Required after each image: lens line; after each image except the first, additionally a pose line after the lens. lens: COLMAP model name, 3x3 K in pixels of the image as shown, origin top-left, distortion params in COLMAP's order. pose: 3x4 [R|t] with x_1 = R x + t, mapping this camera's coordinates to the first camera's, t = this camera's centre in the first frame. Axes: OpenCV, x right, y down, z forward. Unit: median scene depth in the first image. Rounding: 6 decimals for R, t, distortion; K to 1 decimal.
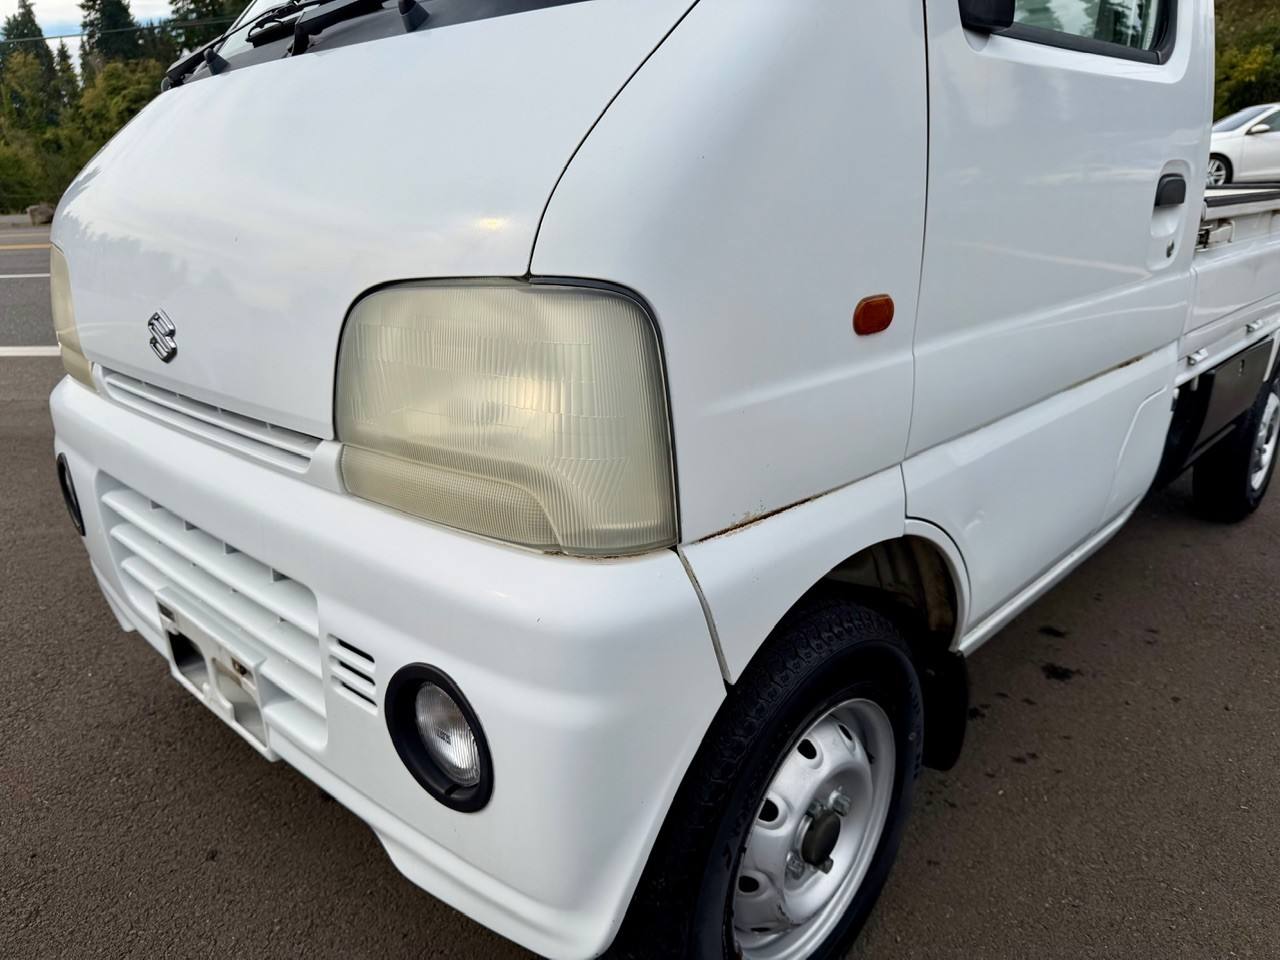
lens RADIAL K [[897.3, 0, 640.0], [0, 897.3, 480.0], [0, 0, 1]] dist [0.000103, -0.009744]
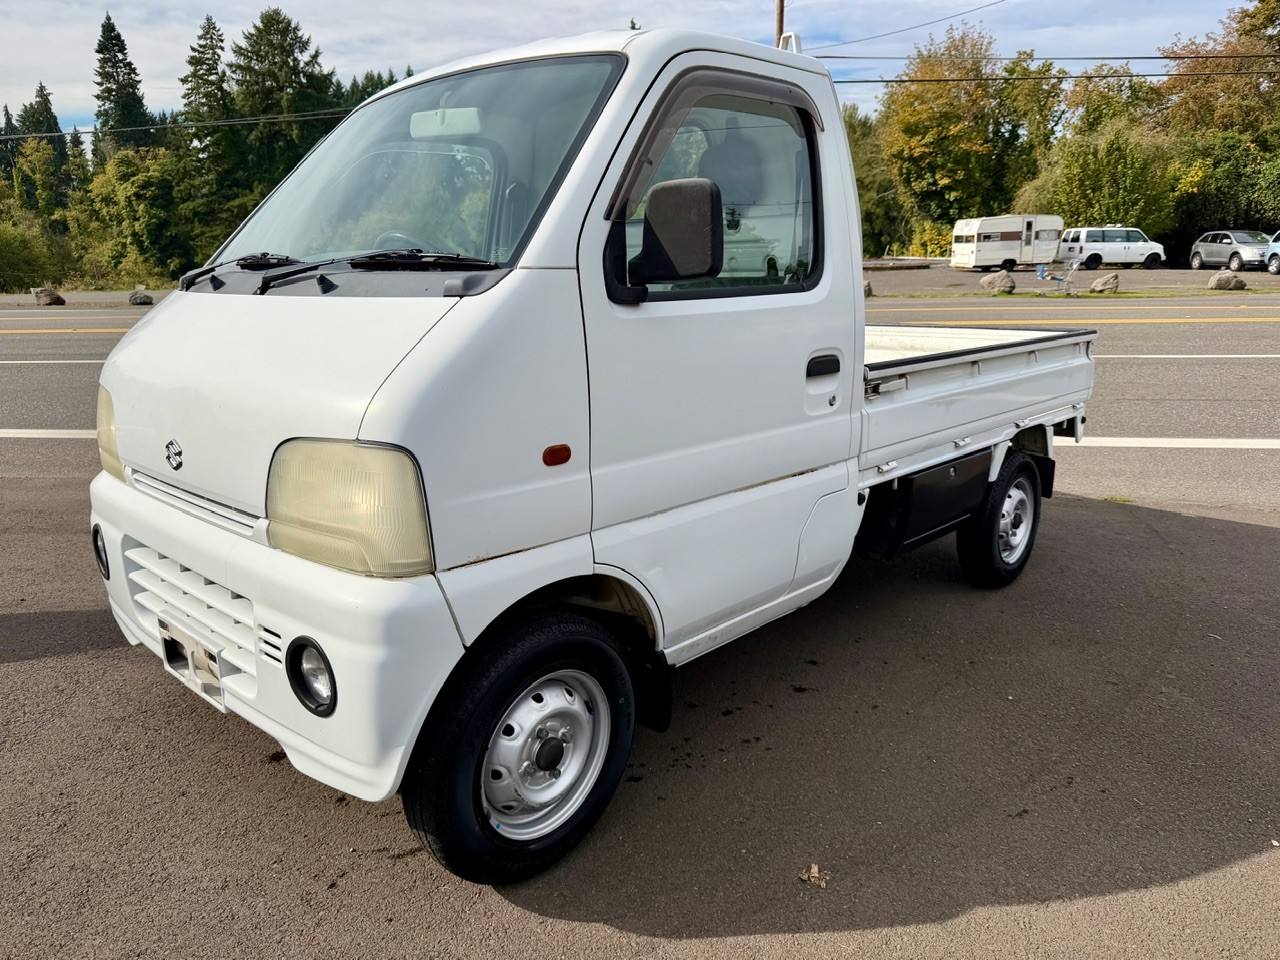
lens RADIAL K [[897.8, 0, 655.1], [0, 897.8, 473.1], [0, 0, 1]] dist [0.013307, -0.022215]
pose [[0.999650, 0.013227, 0.022903, 0.243458], [-0.010975, 0.995339, -0.095807, 0.019813], [-0.024064, 0.095522, 0.995136, -0.511202]]
